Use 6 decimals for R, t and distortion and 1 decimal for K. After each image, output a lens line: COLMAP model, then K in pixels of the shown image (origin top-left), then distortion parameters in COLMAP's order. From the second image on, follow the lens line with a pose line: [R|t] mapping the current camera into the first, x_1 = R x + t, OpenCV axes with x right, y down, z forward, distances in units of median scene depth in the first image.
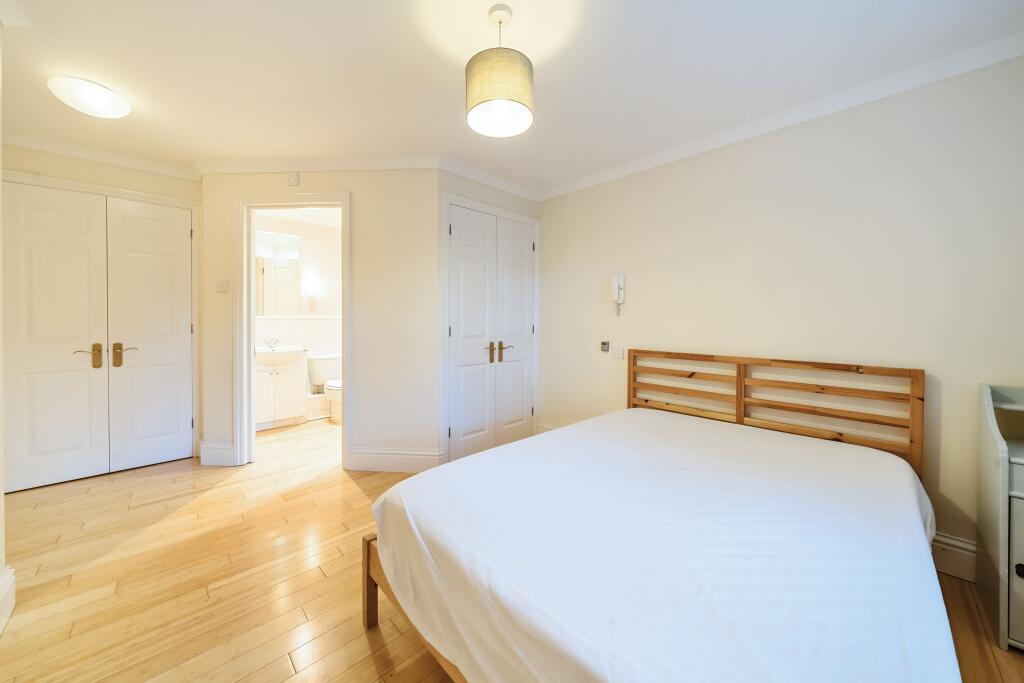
lens RADIAL K [[362.9, 0, 492.3], [0, 362.9, 319.8], [0, 0, 1]] dist [0.000051, -0.000022]
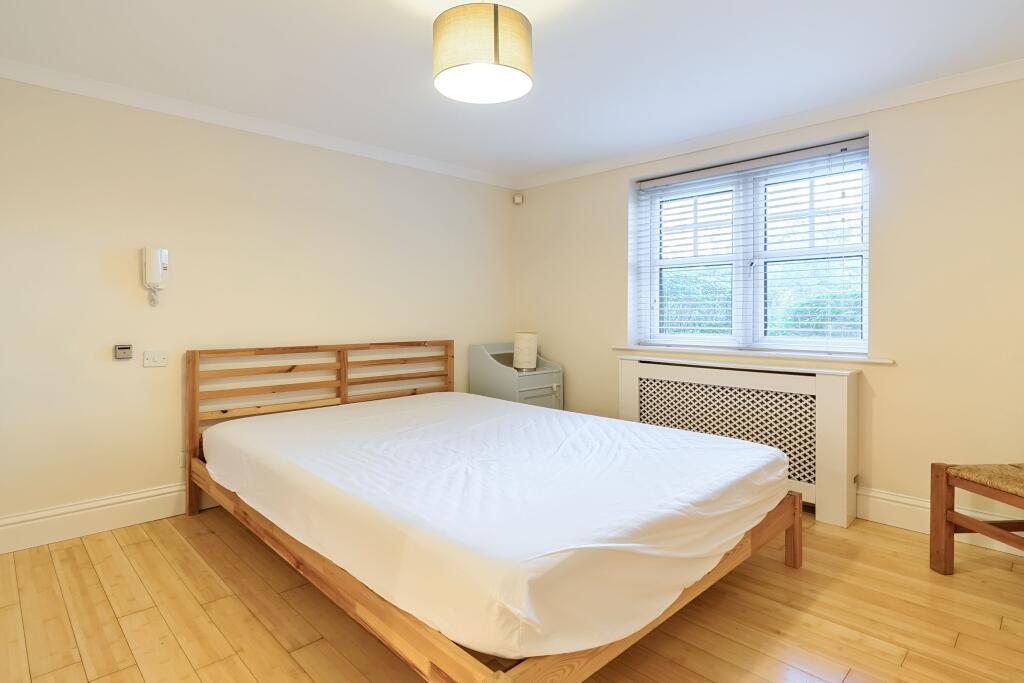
lens RADIAL K [[362.9, 0, 492.3], [0, 362.9, 319.8], [0, 0, 1]] dist [0.000051, -0.000022]
pose [[0.192196, -0.023928, 0.981065, -0.359267], [0.002157, 0.999711, 0.023960, -0.001041], [-0.981354, -0.002489, 0.192192, 0.353132]]
